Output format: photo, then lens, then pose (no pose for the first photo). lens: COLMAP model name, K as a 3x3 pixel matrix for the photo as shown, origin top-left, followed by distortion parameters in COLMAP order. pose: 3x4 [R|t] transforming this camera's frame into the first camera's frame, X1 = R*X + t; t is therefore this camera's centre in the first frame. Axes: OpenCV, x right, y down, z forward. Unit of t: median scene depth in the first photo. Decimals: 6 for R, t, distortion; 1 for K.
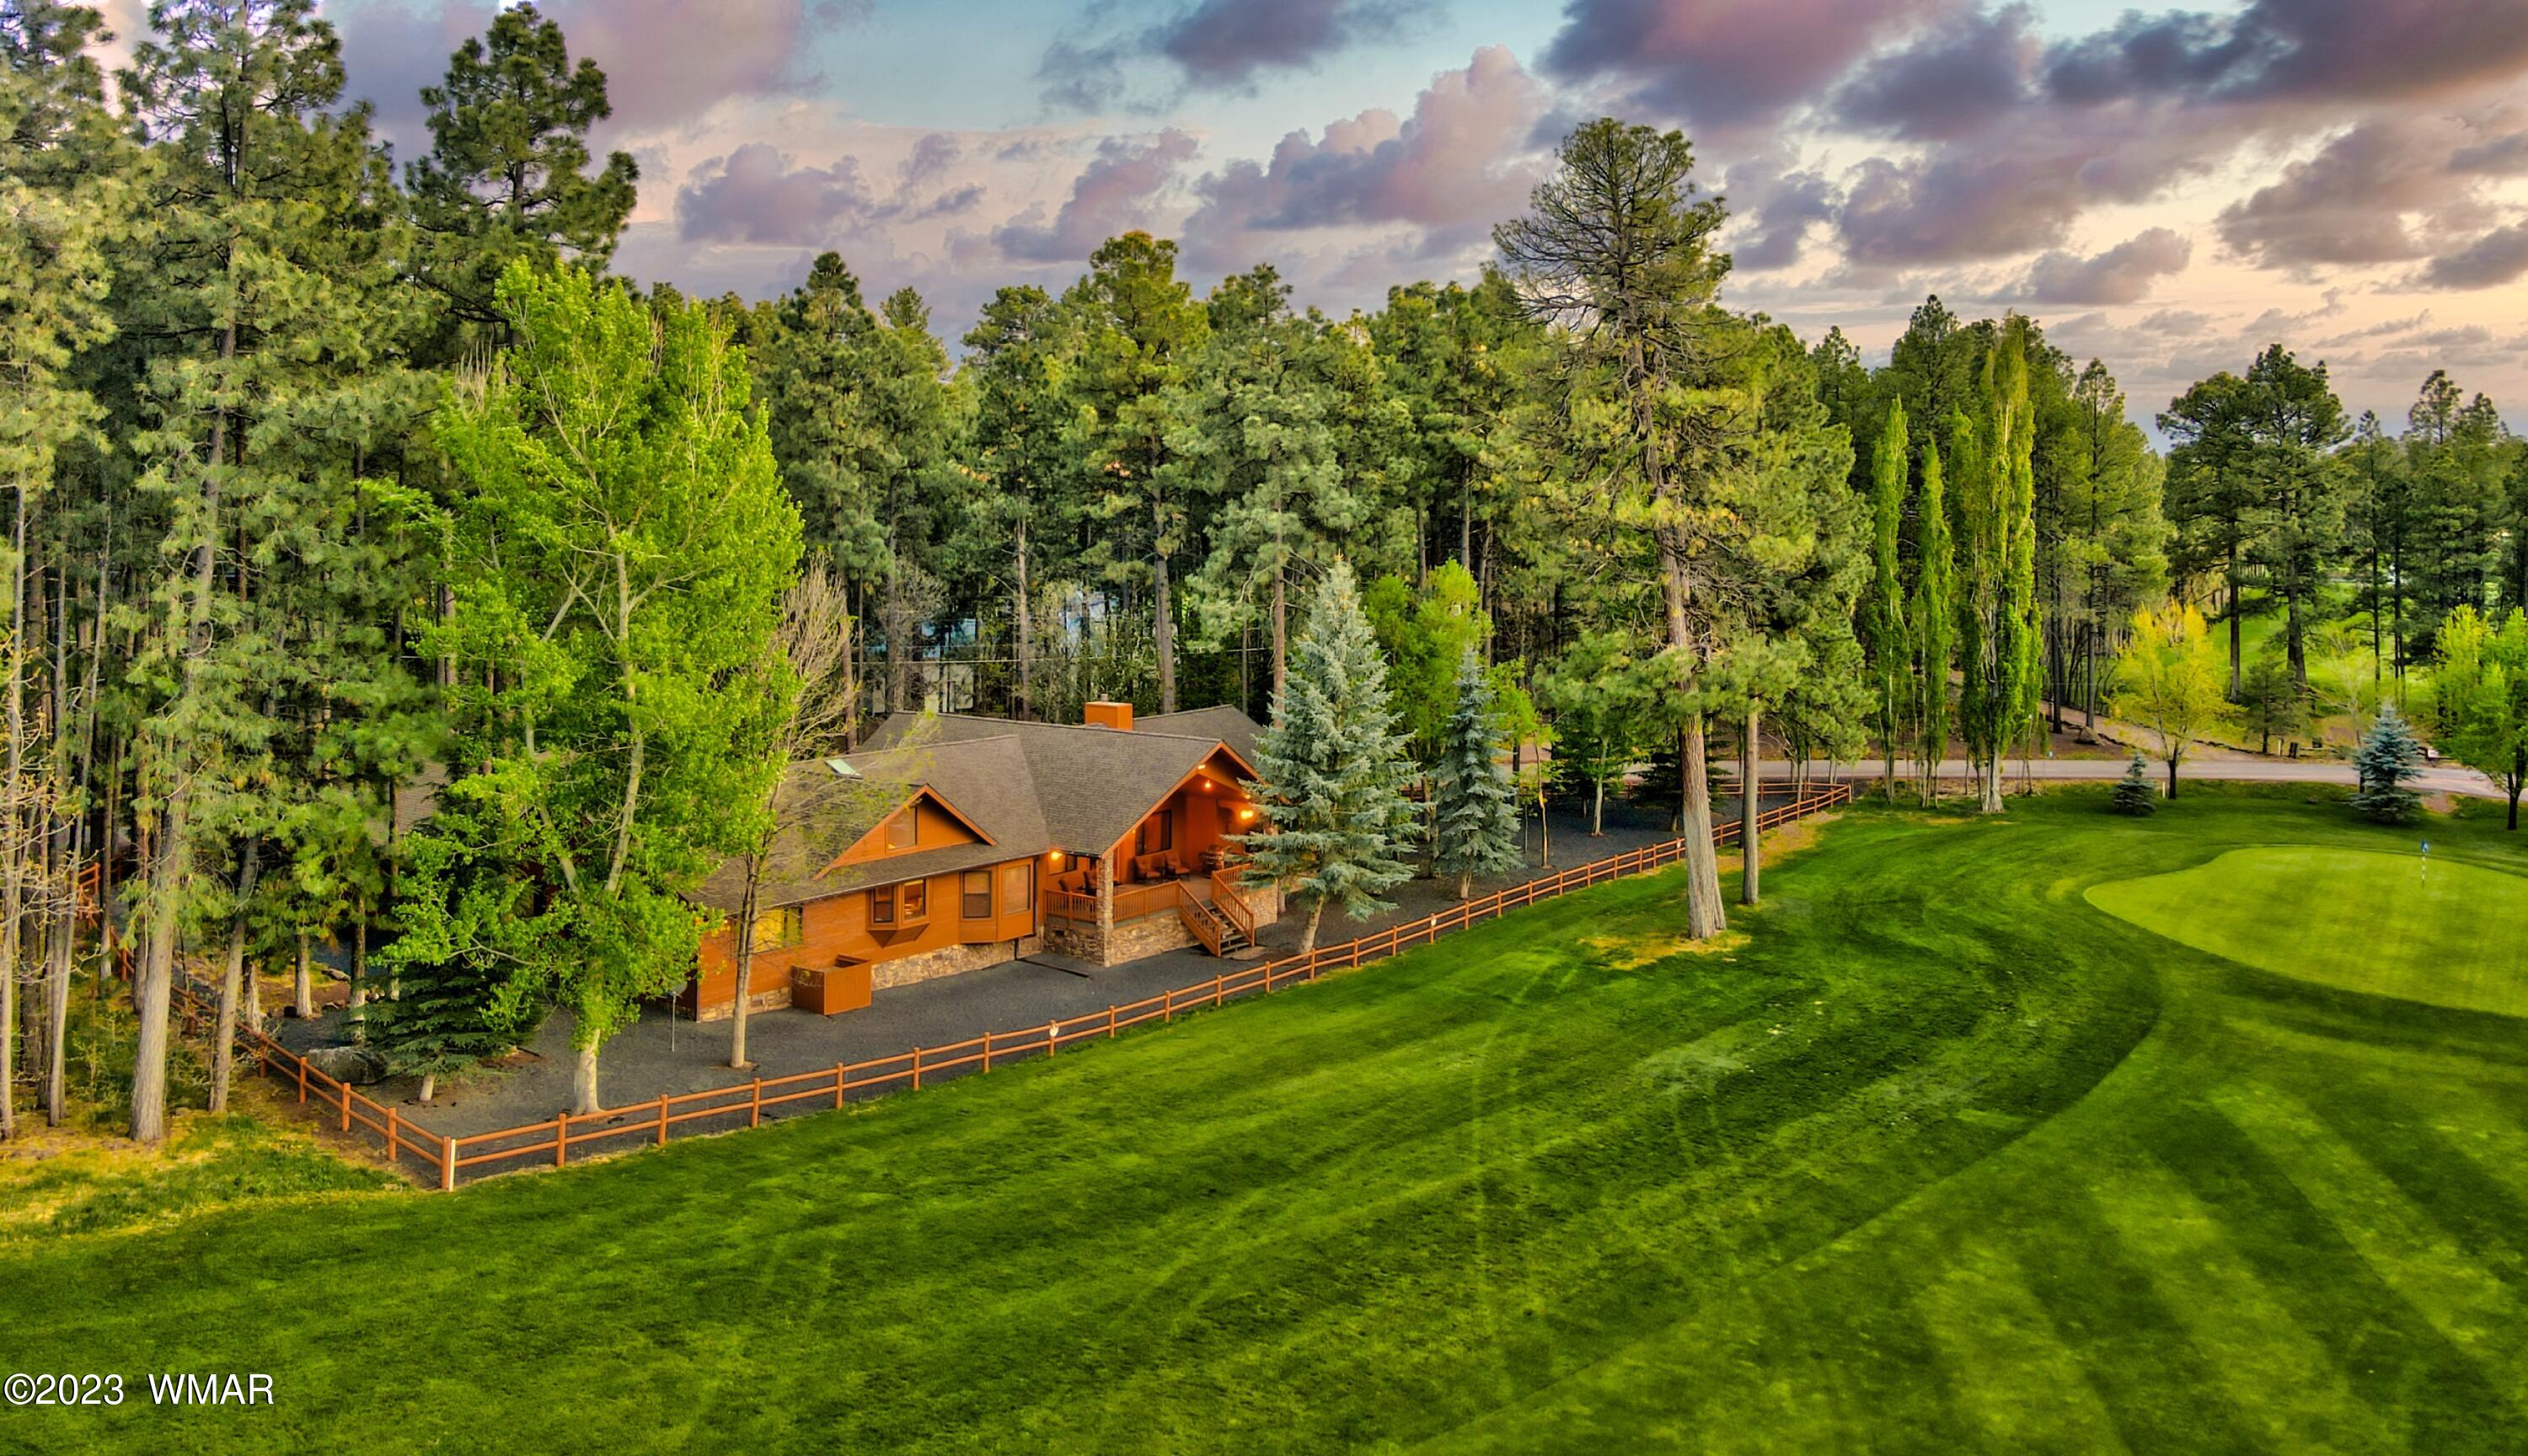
lens RADIAL K [[1642.7, 0, 1265.3], [0, 1642.7, 643.1], [0, 0, 1]] dist [0.005534, 0.002717]
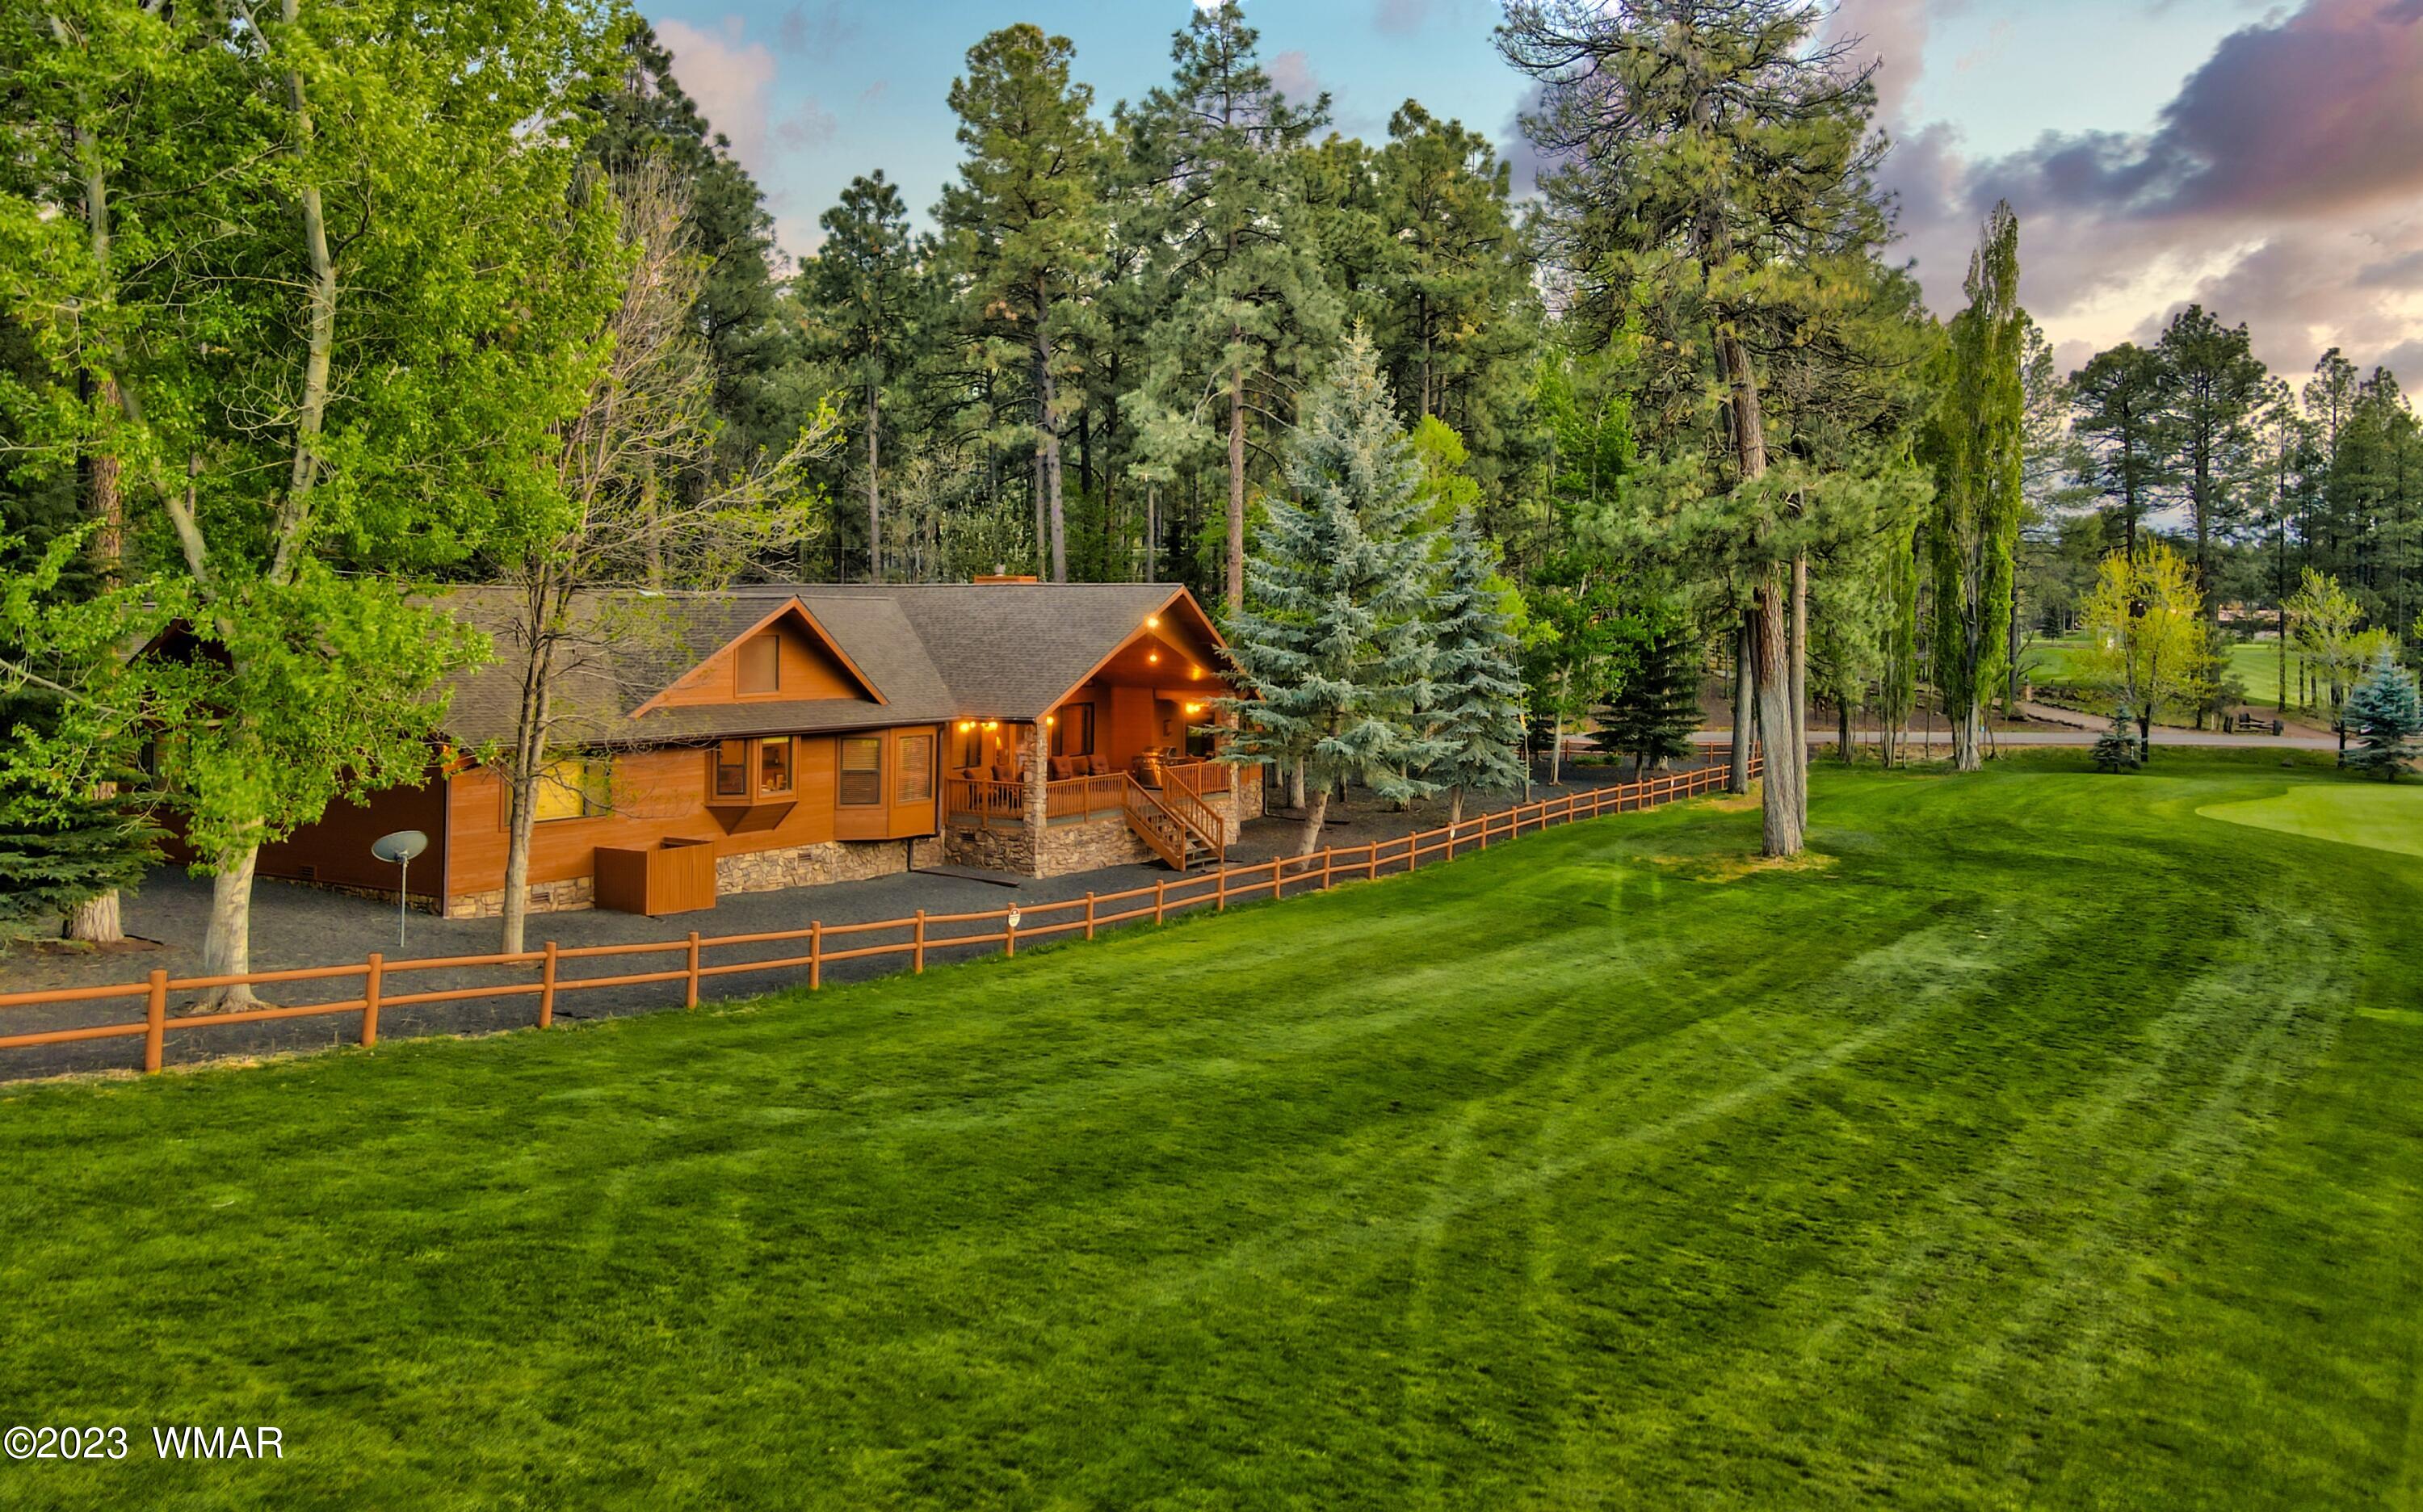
lens RADIAL K [[1678.7, 0, 1233.6], [0, 1678.7, 659.9], [0, 0, 1]] dist [0.011022, 0.000229]
pose [[0.994912, 0.005711, 0.100589, -0.102755], [-0.004030, 0.999849, -0.016901, 0.135294], [-0.100671, 0.016409, 0.994784, 0.305710]]
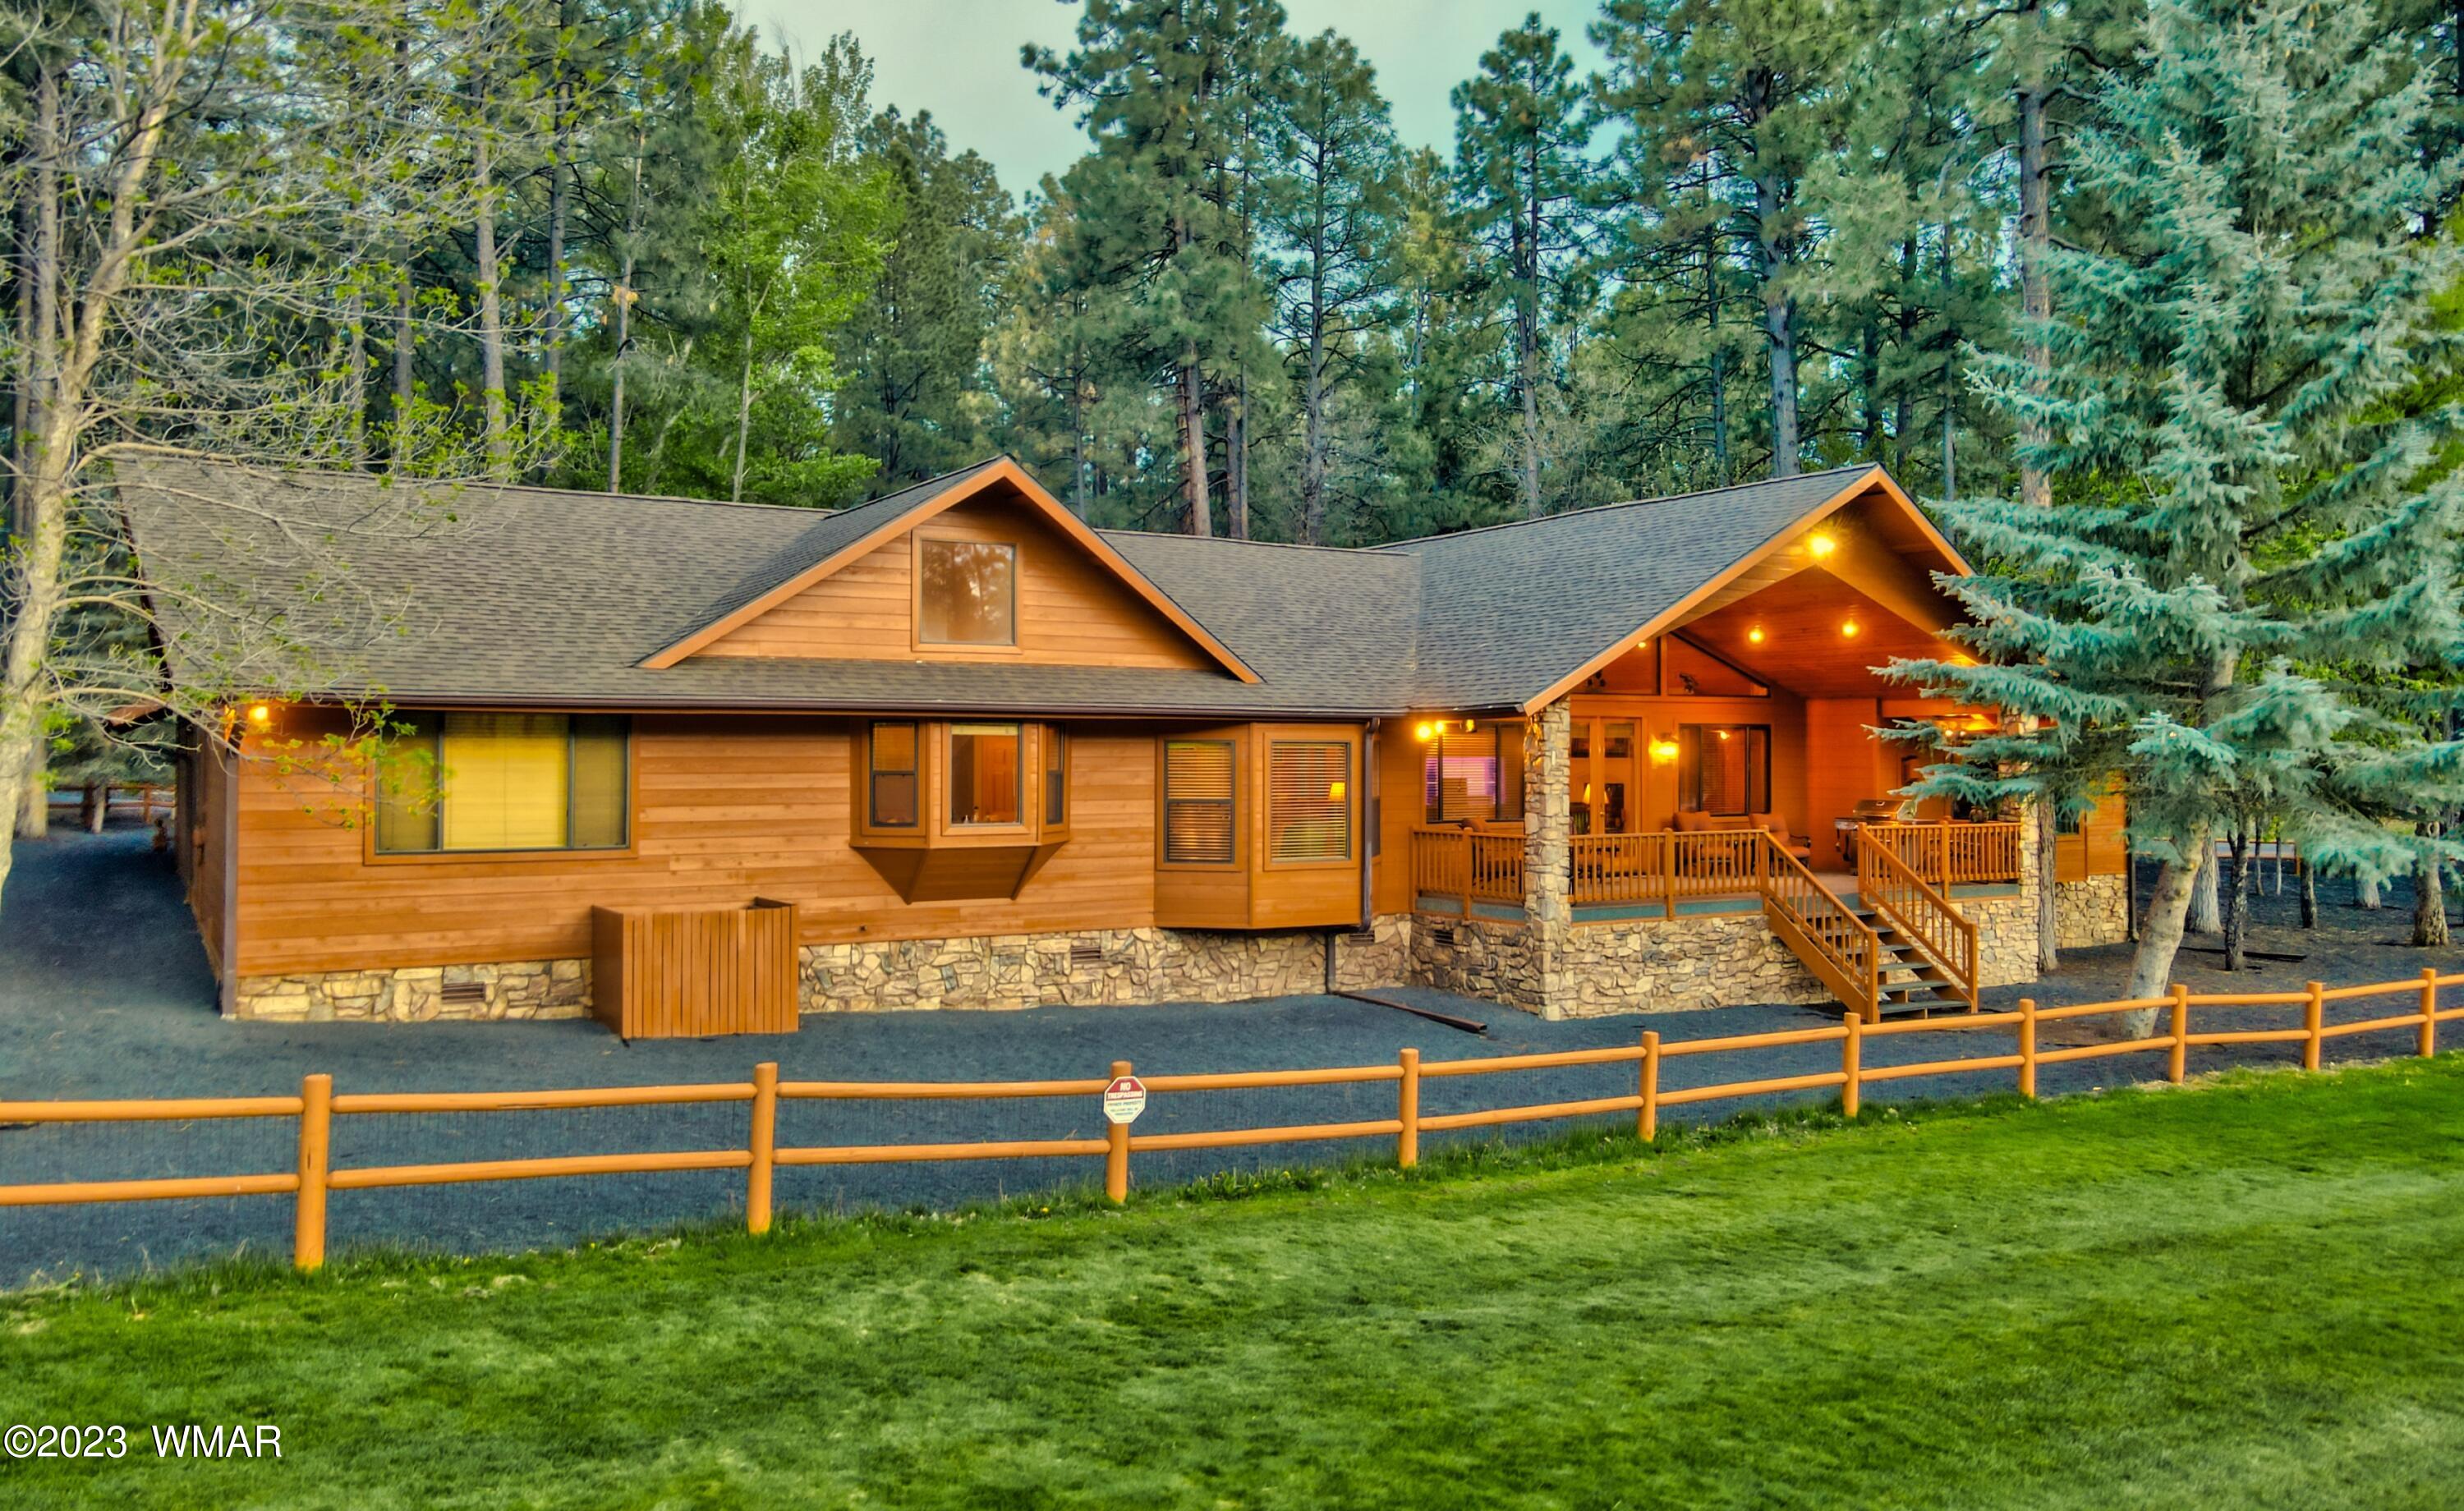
lens RADIAL K [[1837.5, 0, 1214.1], [0, 1837.5, 743.4], [0, 0, 1]] dist [0.015248, 0.005365]
pose [[0.923248, -0.005272, -0.384168, -0.007094], [-0.008803, 0.999353, -0.034869, 0.179011], [0.384104, 0.035575, 0.922604, 0.697879]]
